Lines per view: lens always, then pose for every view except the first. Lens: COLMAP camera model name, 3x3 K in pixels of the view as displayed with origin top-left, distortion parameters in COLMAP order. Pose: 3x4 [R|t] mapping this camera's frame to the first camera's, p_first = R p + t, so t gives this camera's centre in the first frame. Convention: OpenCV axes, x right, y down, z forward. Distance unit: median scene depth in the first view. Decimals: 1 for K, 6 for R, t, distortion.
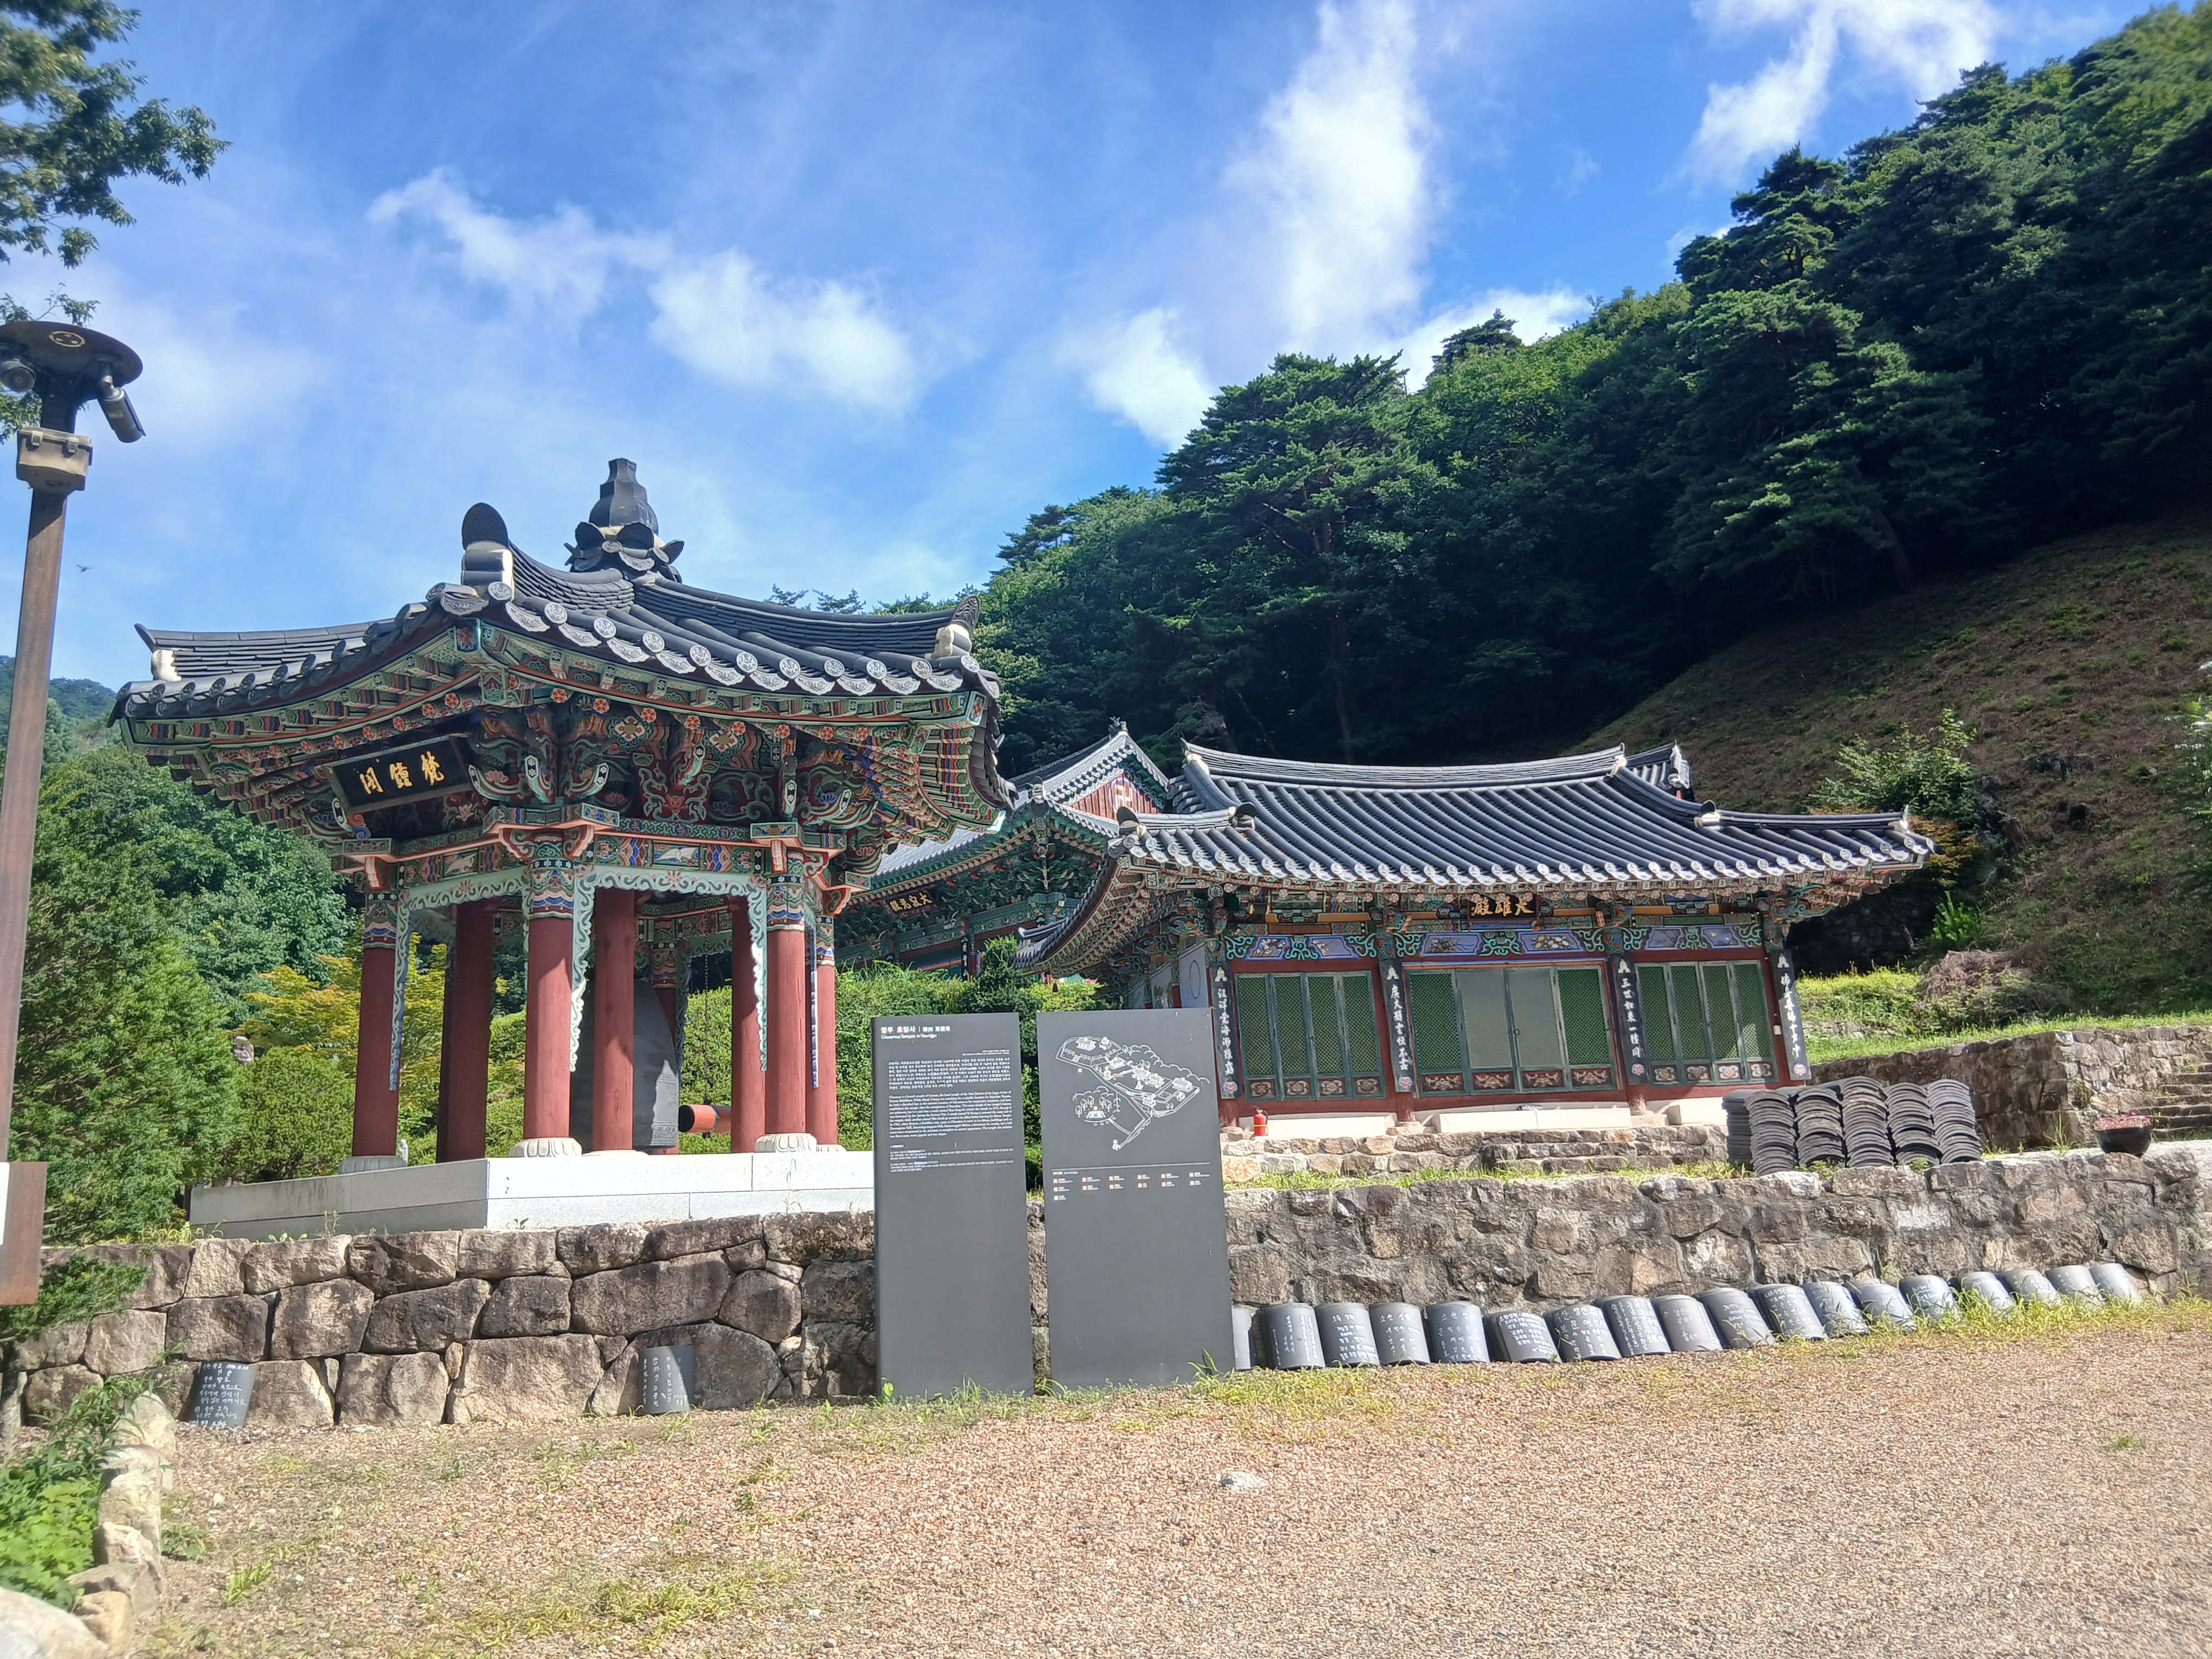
lens RADIAL K [[1676.6, 0, 1131.5], [0, 1676.6, 833.4], [0, 0, 1]] dist [0.104612, -0.192560]
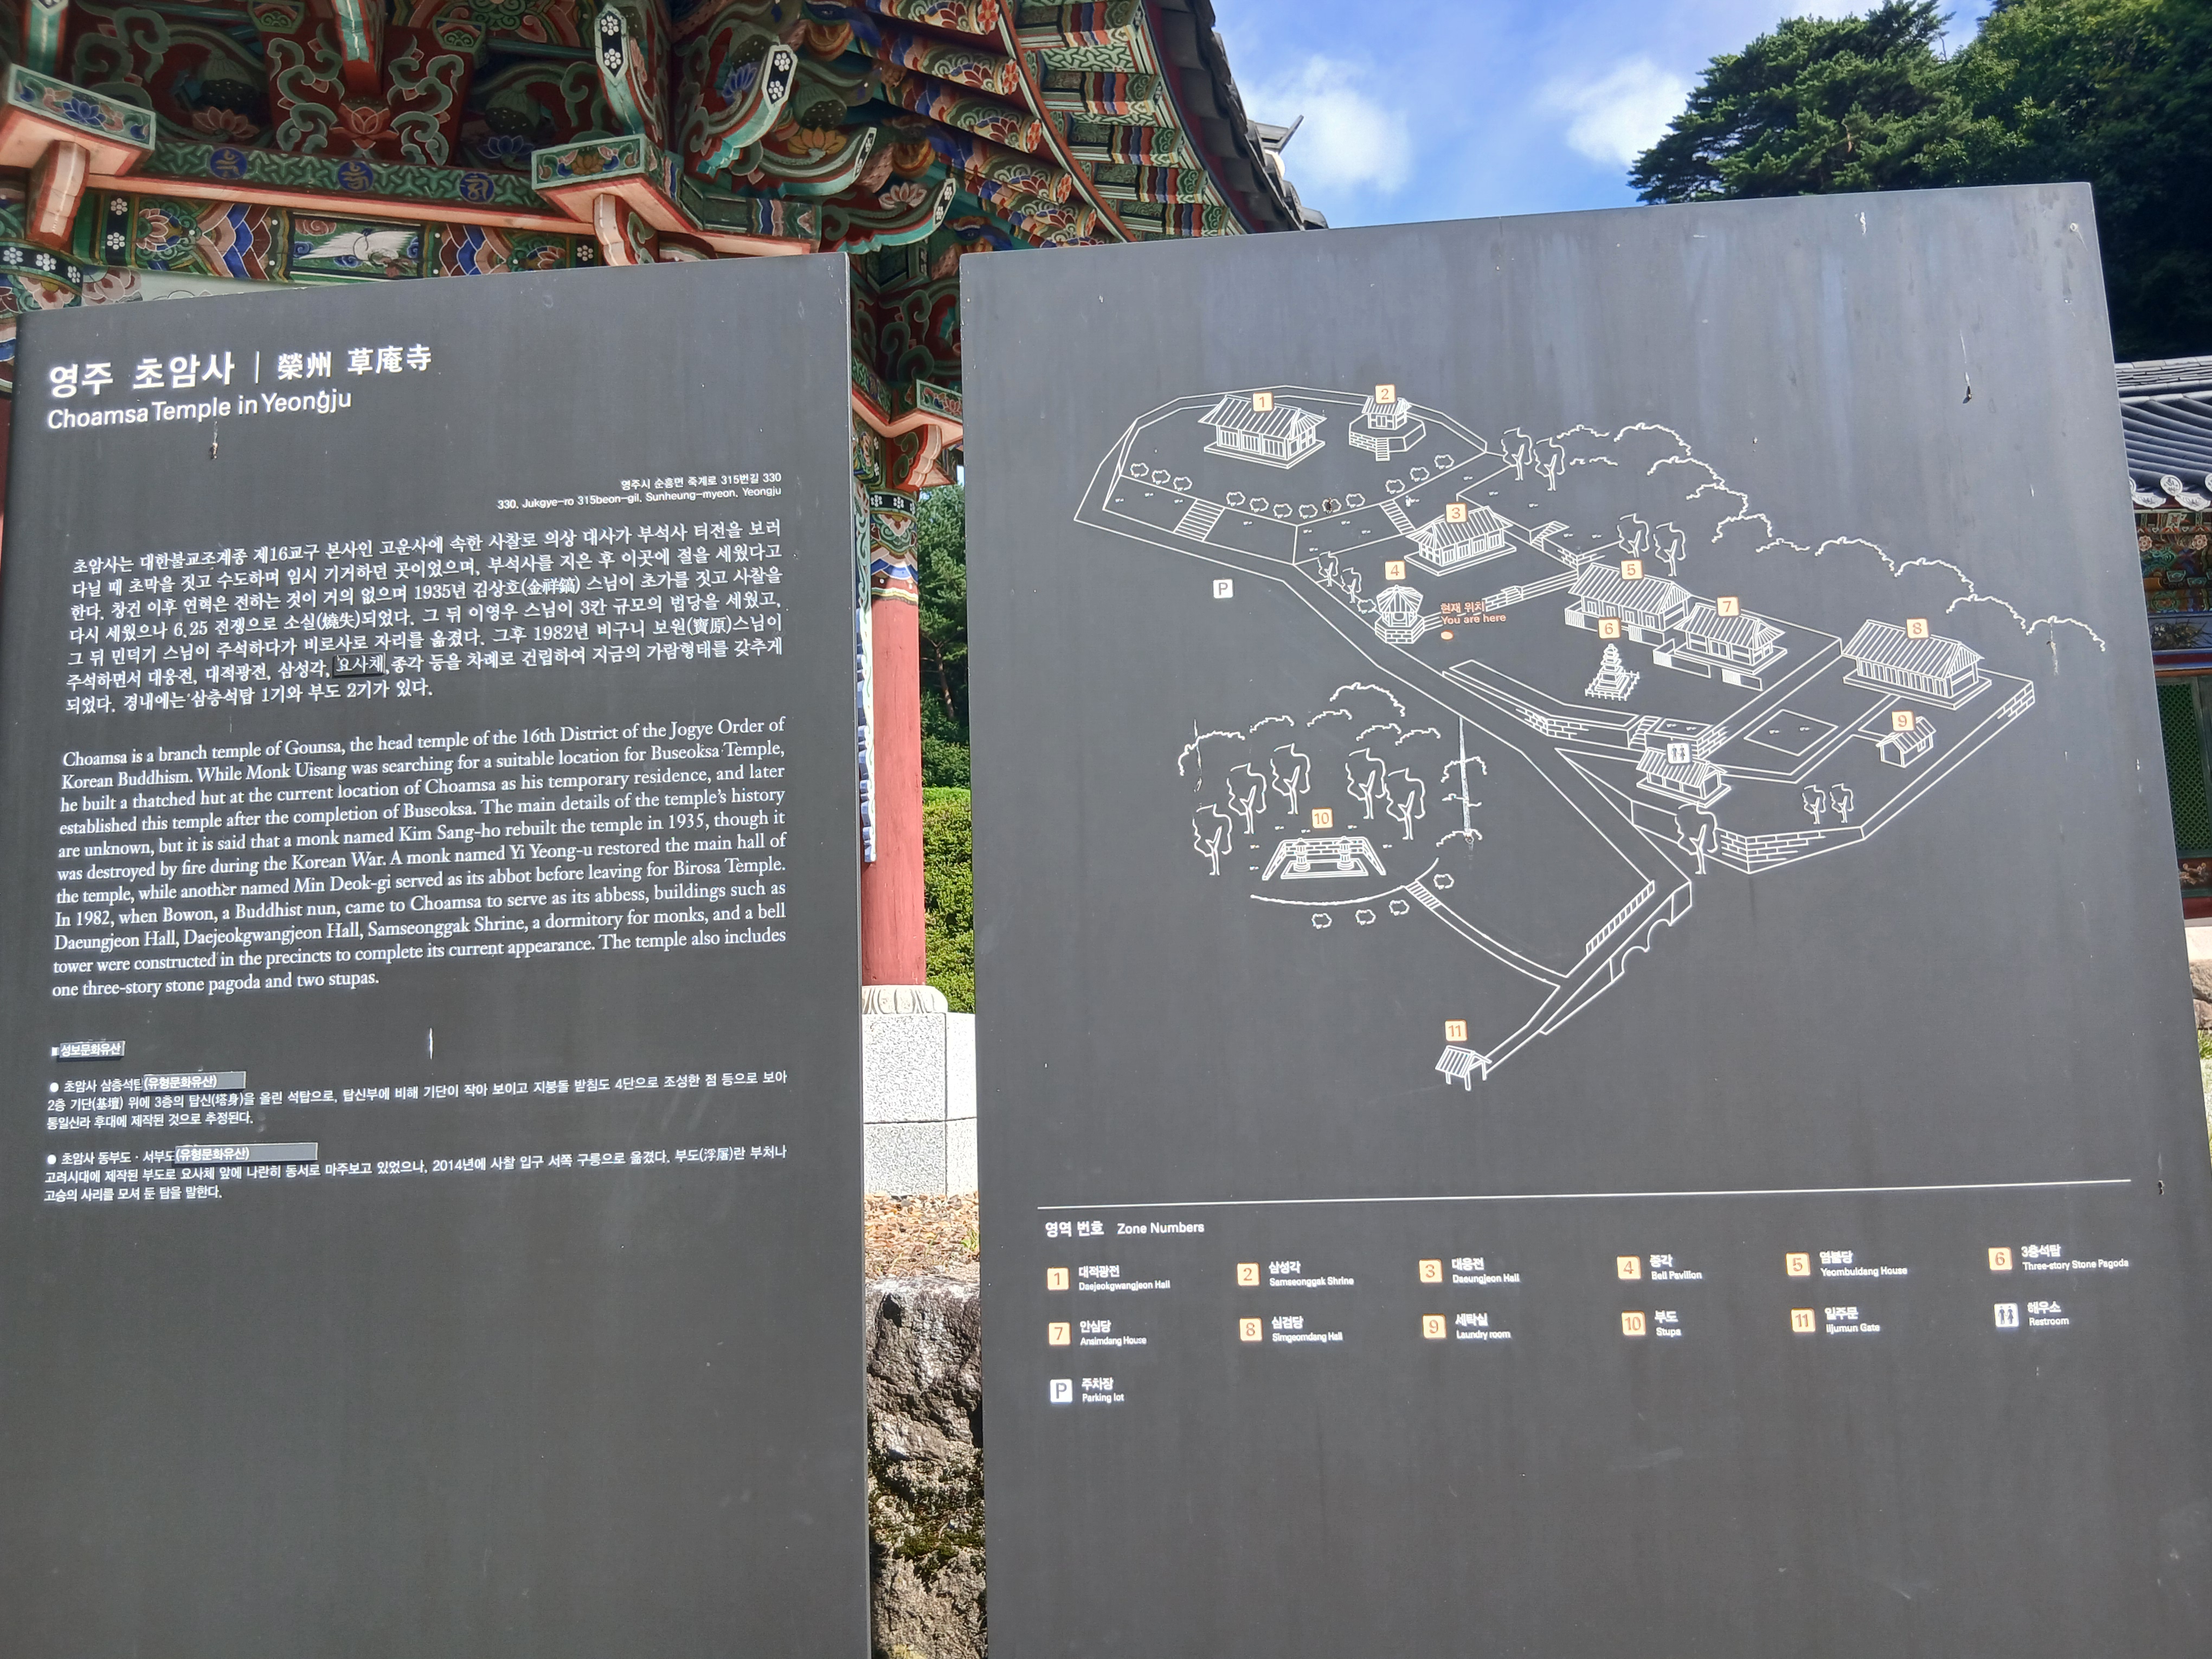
lens RADIAL K [[1676.6, 0, 1131.5], [0, 1676.6, 833.4], [0, 0, 1]] dist [0.104612, -0.192560]
pose [[0.962255, -0.017967, -0.271556, 0.003093], [0.045123, 0.994540, 0.094091, 0.116377], [0.268383, -0.102793, 0.957812, 0.658985]]
